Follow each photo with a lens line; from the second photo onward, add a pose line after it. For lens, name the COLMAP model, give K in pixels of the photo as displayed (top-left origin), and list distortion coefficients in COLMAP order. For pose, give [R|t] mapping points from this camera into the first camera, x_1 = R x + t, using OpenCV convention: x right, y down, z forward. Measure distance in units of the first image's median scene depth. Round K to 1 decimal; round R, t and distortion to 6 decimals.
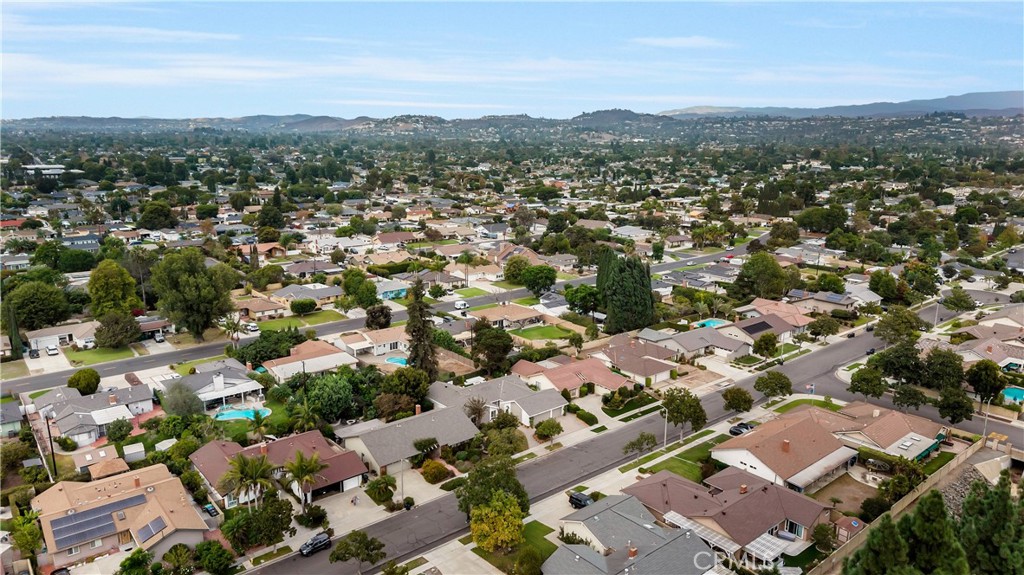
lens RADIAL K [[688.1, 0, 511.7], [0, 688.1, 287.2], [0, 0, 1]] dist [0.000474, -0.000019]
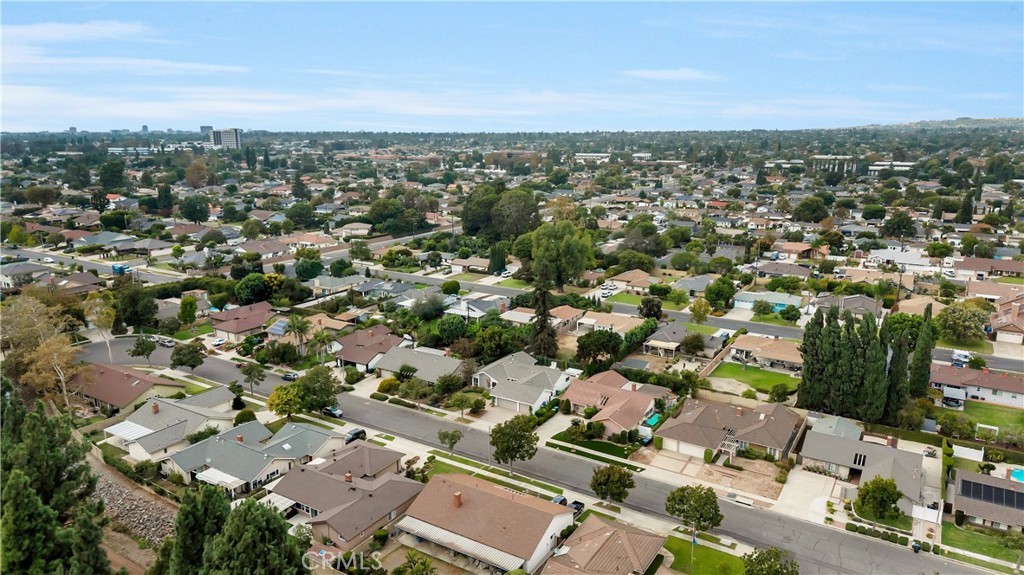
lens RADIAL K [[688.1, 0, 511.4], [0, 688.1, 287.6], [0, 0, 1]] dist [0.000474, -0.000019]
pose [[0.298424, 0.203685, -0.932446, 0.946215], [-0.198204, 0.968890, 0.148211, -0.134951], [0.933626, 0.140585, 0.329512, 0.603236]]
